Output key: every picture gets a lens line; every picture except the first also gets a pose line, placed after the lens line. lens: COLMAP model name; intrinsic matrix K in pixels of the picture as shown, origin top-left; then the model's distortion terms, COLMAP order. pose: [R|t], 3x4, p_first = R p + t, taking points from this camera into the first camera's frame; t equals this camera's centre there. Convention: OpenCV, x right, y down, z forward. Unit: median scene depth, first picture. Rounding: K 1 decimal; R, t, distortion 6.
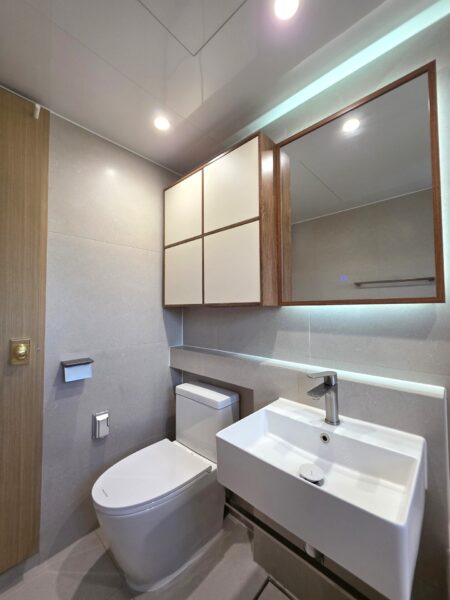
lens RADIAL K [[242.1, 0, 225.3], [0, 242.1, 300.3], [0, 0, 1]] dist [0.001081, 0.000128]
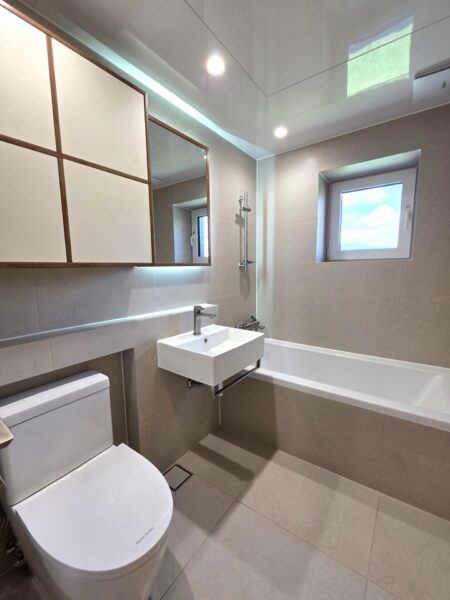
lens RADIAL K [[242.1, 0, 225.2], [0, 242.1, 299.8], [0, 0, 1]] dist [0.001081, 0.000128]
pose [[-0.089798, -0.120726, 0.988616, -0.930641], [-0.014521, 0.992679, 0.119903, 0.035755], [-0.995854, -0.003589, -0.090894, 0.706427]]
